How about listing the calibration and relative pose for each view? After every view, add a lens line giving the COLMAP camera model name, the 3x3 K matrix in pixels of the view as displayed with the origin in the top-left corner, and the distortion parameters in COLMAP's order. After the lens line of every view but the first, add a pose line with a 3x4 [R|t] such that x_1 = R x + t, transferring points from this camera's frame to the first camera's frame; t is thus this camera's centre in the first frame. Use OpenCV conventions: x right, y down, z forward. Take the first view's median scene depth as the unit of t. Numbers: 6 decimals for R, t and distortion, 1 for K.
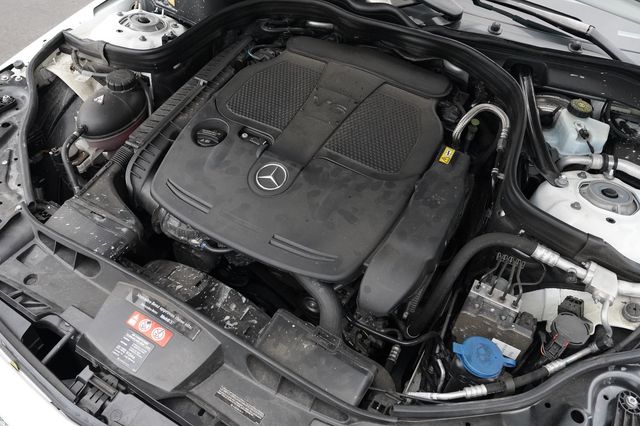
lens RADIAL K [[481.0, 0, 317.1], [0, 481.0, 207.9], [0, 0, 1]] dist [-0.063706, 0.016652]
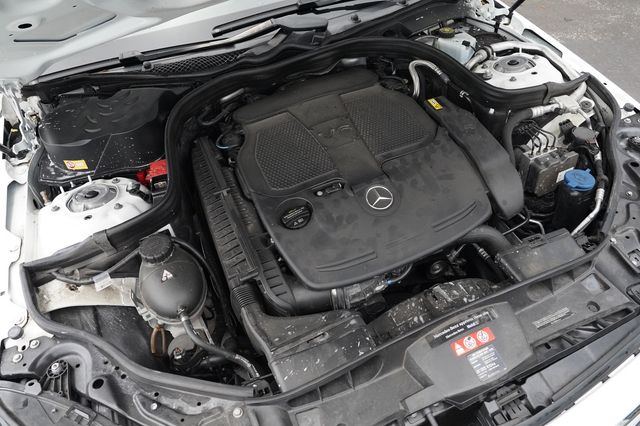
lens RADIAL K [[442.3, 0, 322.2], [0, 442.3, 216.0], [0, 0, 1]] dist [-0.065850, 0.029400]
pose [[0.598997, -0.644524, 0.475175, -0.702118], [0.662948, 0.731985, 0.157157, -0.288081], [-0.449113, 0.220880, 0.865742, 0.174574]]
